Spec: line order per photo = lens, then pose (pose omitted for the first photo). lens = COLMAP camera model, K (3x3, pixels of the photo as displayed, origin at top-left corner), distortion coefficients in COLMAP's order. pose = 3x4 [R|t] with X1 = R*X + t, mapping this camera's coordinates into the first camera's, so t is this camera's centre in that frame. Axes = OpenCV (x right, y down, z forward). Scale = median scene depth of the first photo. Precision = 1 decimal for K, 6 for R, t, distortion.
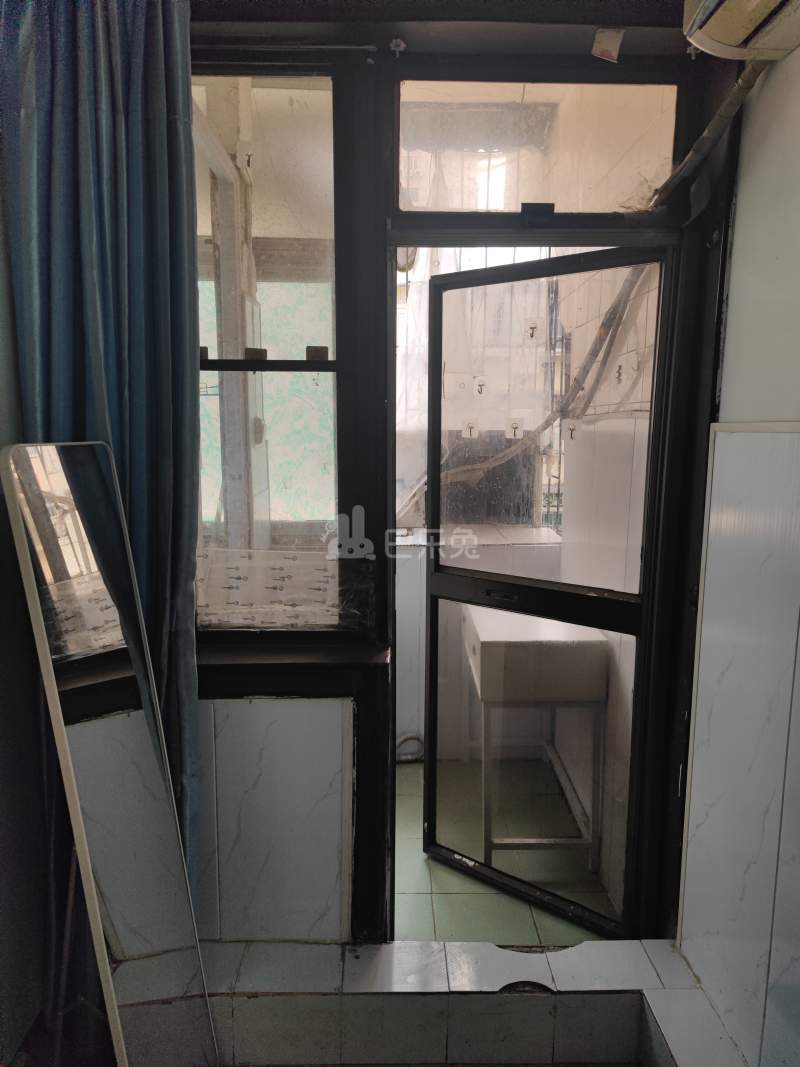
lens RADIAL K [[713.2, 0, 391.6], [0, 713.2, 538.5], [0, 0, 1]] dist [0.059683, -0.046324]
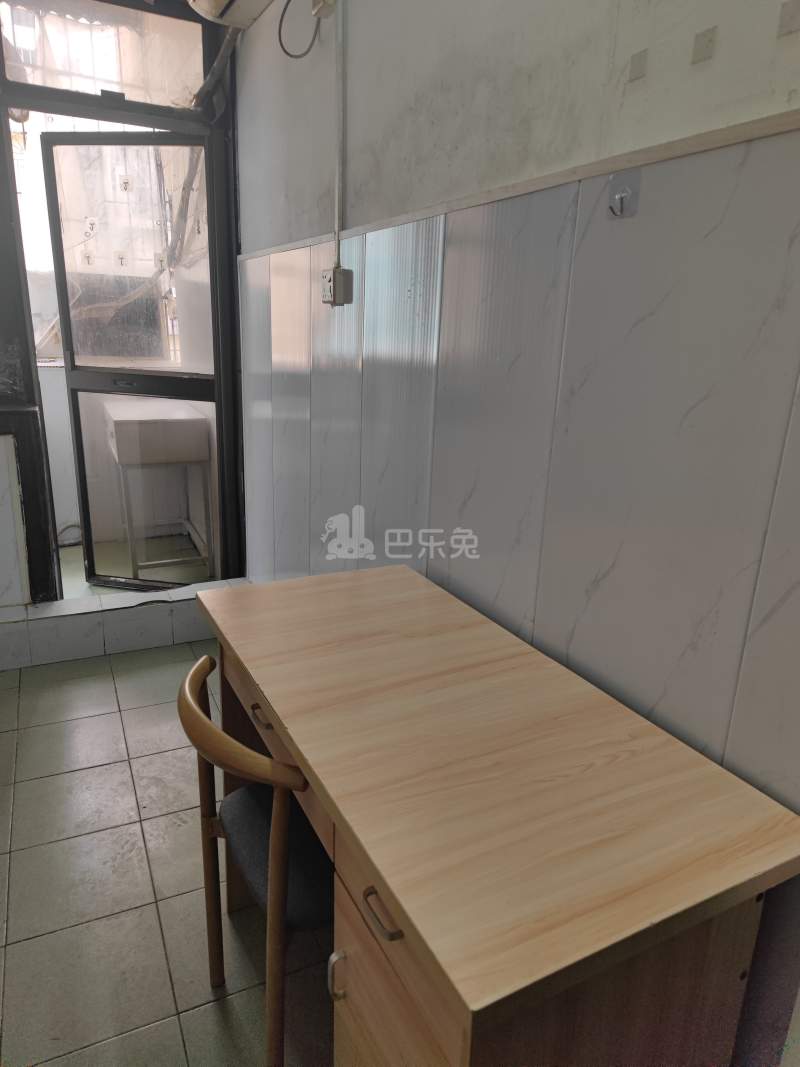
lens RADIAL K [[713.2, 0, 404.3], [0, 713.2, 541.0], [0, 0, 1]] dist [0.059683, -0.046324]
pose [[0.896564, -0.101110, 0.431220, 0.003316], [0.036967, 0.987280, 0.154632, 0.176014], [-0.441370, -0.122696, 0.888897, -0.518885]]
